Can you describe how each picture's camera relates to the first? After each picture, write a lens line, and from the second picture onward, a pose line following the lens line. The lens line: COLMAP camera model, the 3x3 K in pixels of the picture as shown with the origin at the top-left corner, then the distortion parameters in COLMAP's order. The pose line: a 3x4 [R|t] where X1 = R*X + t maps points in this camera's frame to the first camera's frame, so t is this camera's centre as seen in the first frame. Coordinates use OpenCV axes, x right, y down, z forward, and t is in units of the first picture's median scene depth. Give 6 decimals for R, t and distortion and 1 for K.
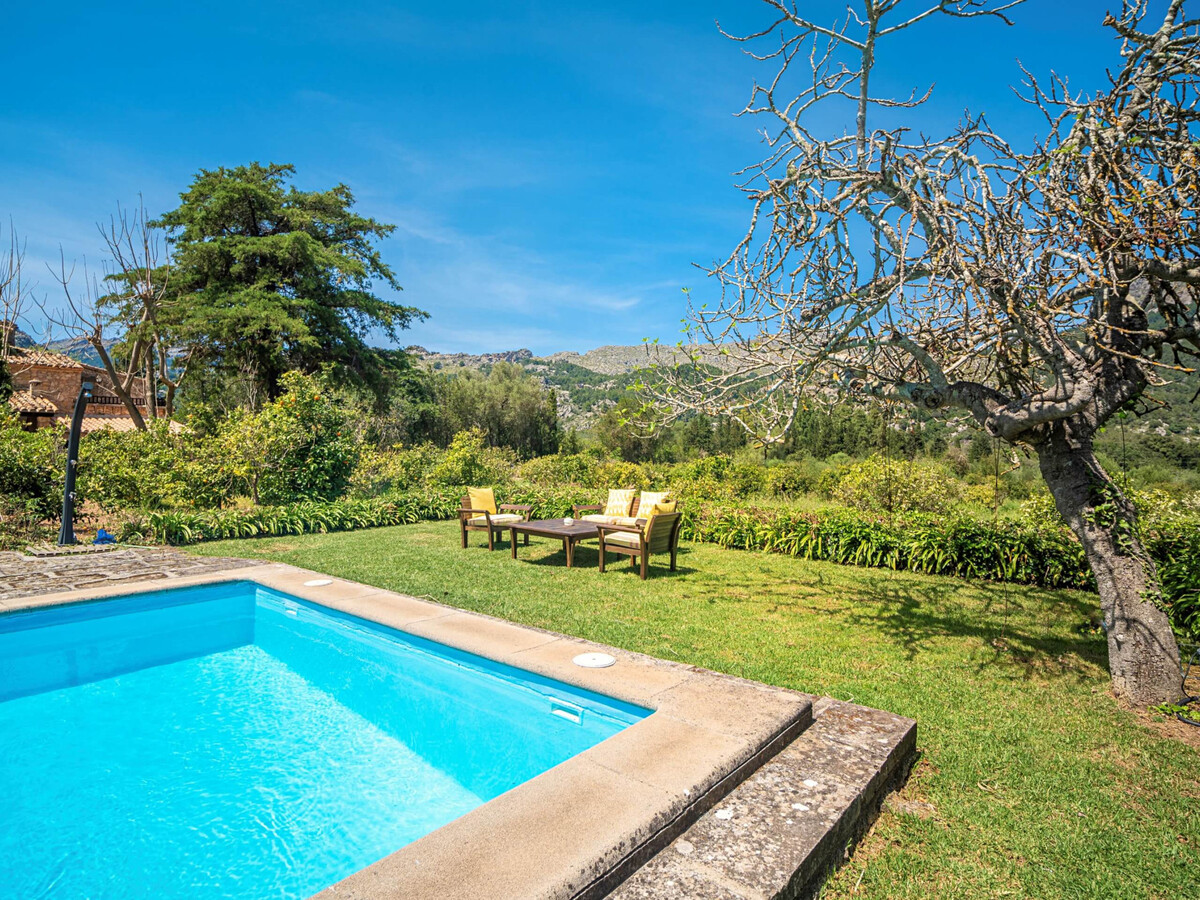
lens RADIAL K [[628.5, 0, 600.0], [0, 628.5, 450.0], [0, 0, 1]] dist [0.002978, 0.000496]
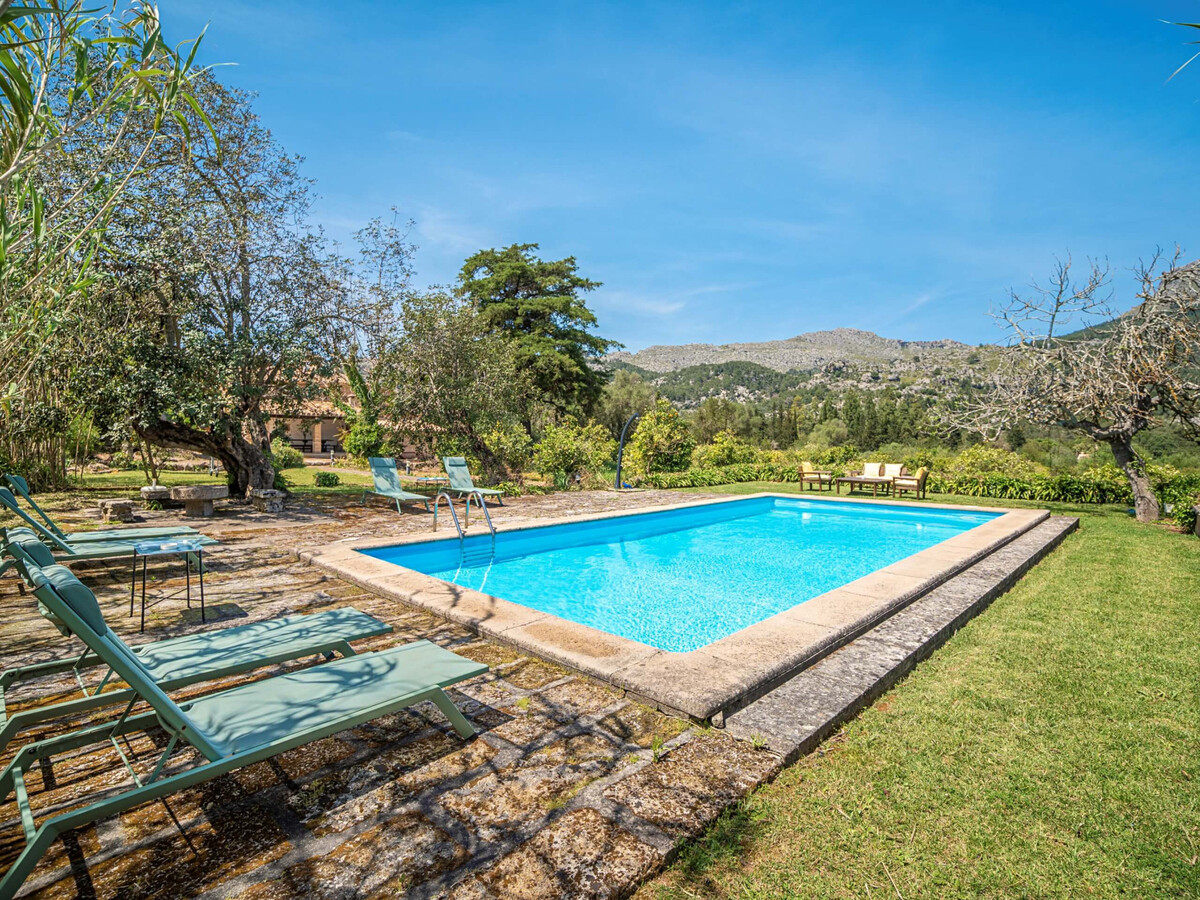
lens RADIAL K [[601.5, 0, 585.2], [0, 601.5, 449.9], [0, 0, 1]] dist [0.013533, 0.000161]
pose [[0.998032, -0.001267, -0.062698, -0.350219], [0.002265, 0.999872, 0.015849, -0.004918], [0.062670, -0.015960, 0.997907, -0.441659]]
